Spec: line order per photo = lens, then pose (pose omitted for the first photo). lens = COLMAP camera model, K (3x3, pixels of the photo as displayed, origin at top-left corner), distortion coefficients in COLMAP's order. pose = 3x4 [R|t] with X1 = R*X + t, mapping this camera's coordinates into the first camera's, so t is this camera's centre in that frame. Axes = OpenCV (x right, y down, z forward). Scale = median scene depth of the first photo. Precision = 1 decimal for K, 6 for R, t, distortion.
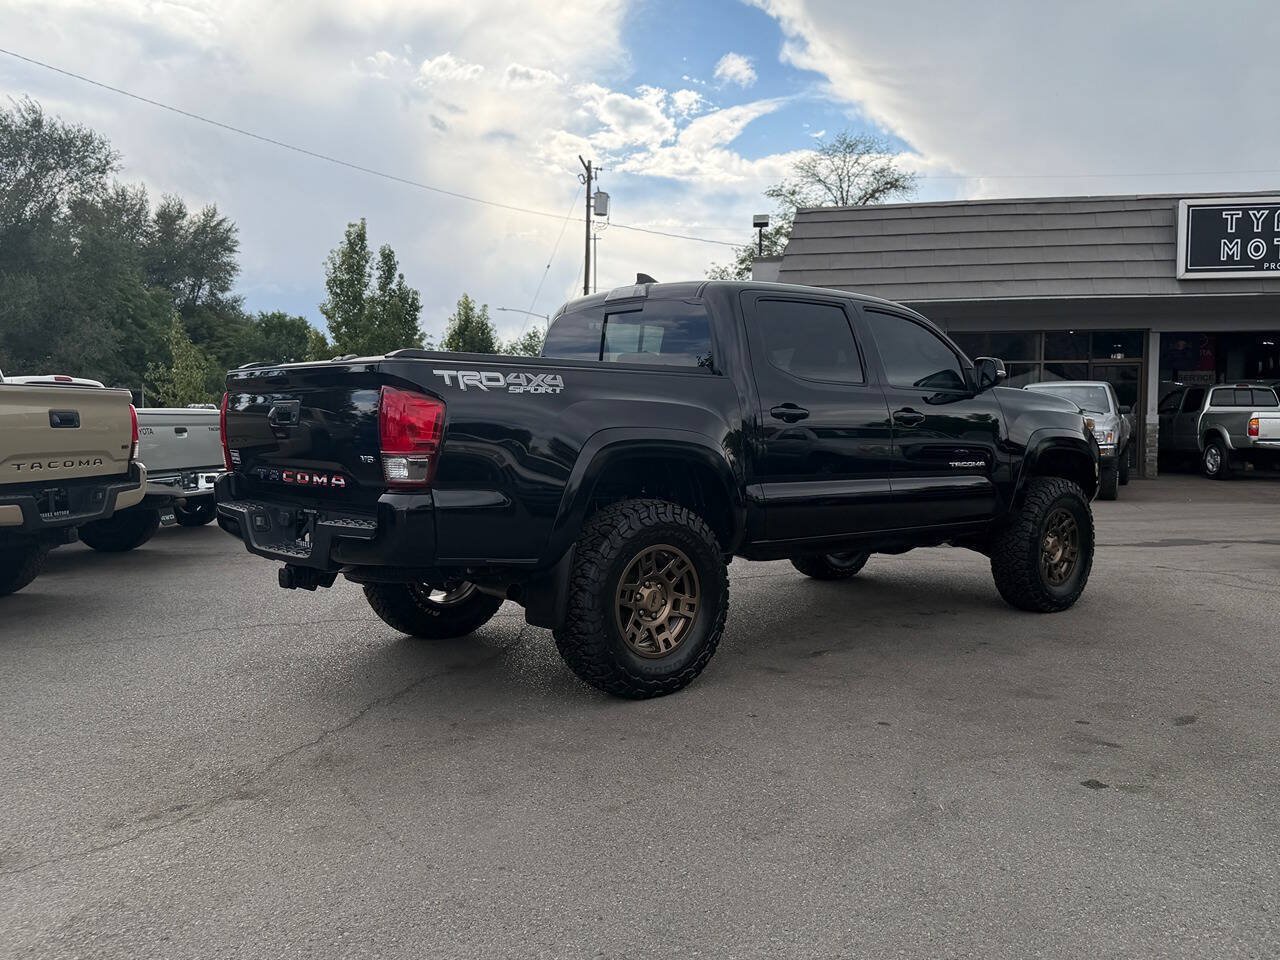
lens RADIAL K [[1086.1, 0, 645.6], [0, 1086.1, 474.5], [0, 0, 1]] dist [0.135855, -0.243373]
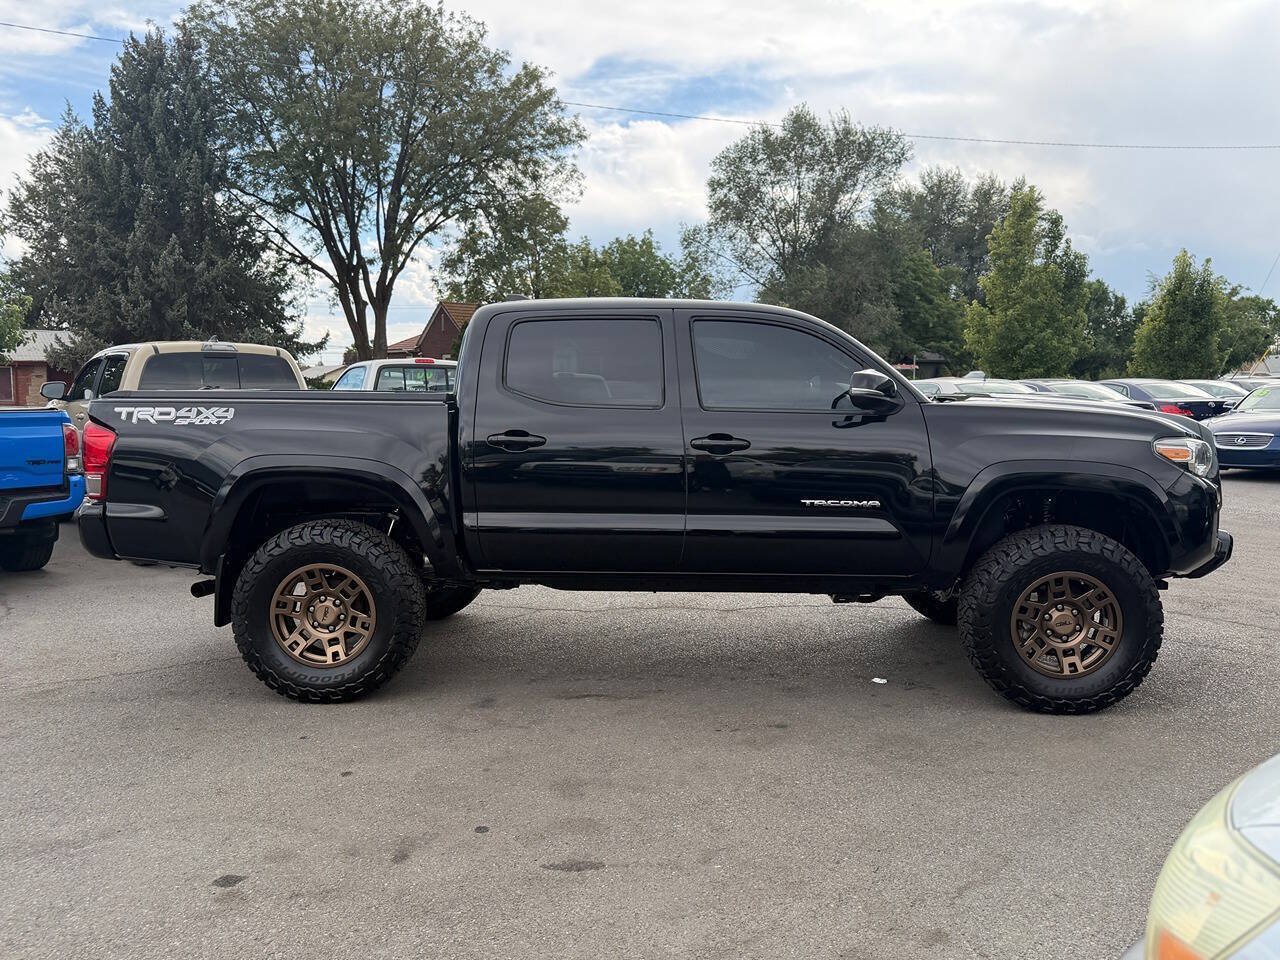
lens RADIAL K [[1047.1, 0, 635.9], [0, 1047.1, 482.2], [0, 0, 1]] dist [0.134894, -0.257406]
pose [[0.713097, 0.061186, -0.698390, 0.166397], [-0.029288, 0.997915, 0.057522, -0.014831], [0.700453, -0.020565, 0.713402, 0.081833]]
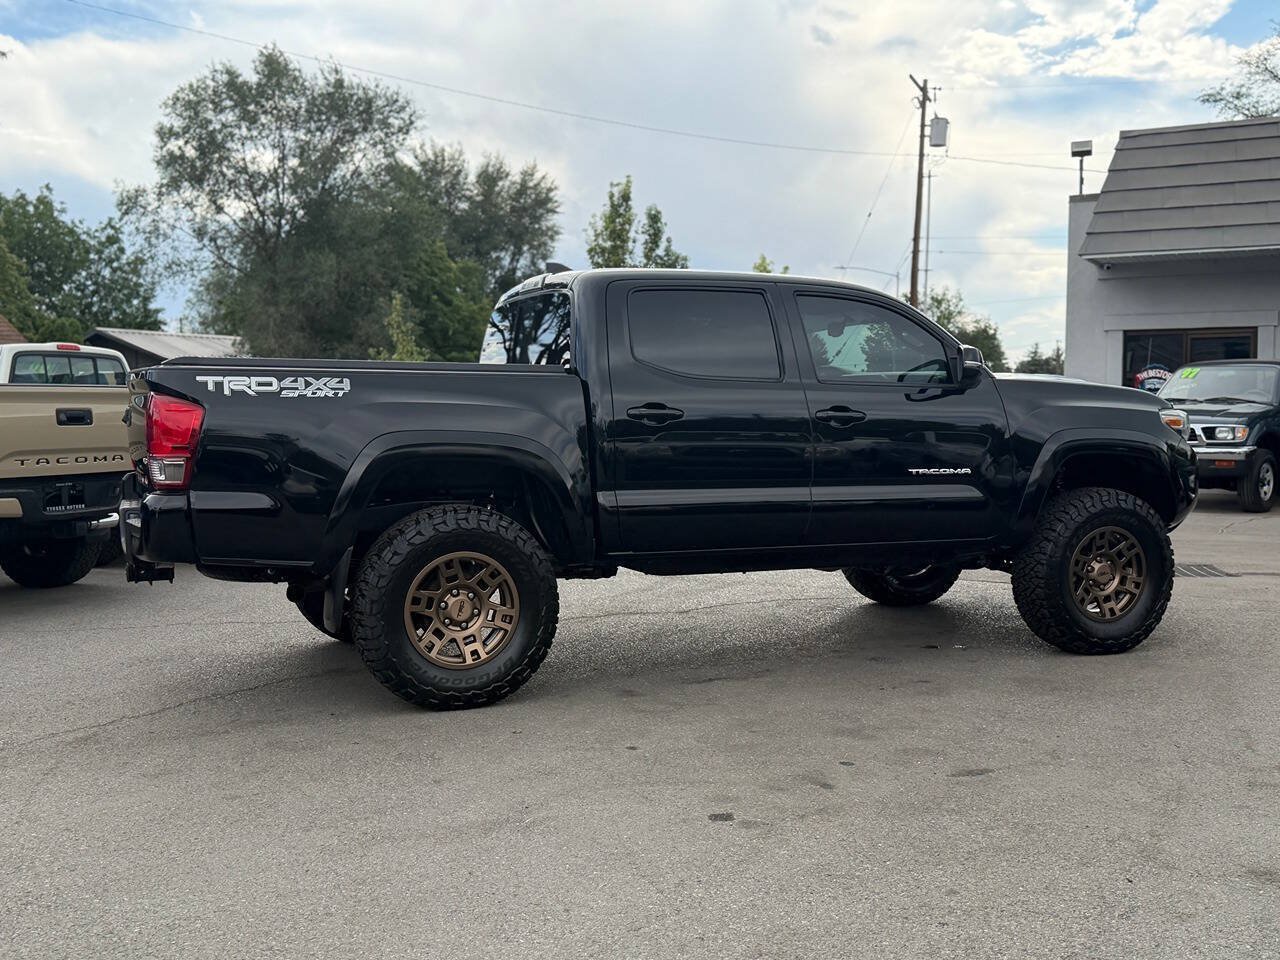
lens RADIAL K [[1351.6, 0, 640.0], [0, 1351.6, 480.0], [0, 0, 1]] dist [0.209288, -0.484842]
pose [[0.948962, 0.014845, -0.315041, 0.093765], [-0.012774, 0.999881, 0.008638, -0.002069], [0.315132, -0.004173, 0.949039, -0.016584]]
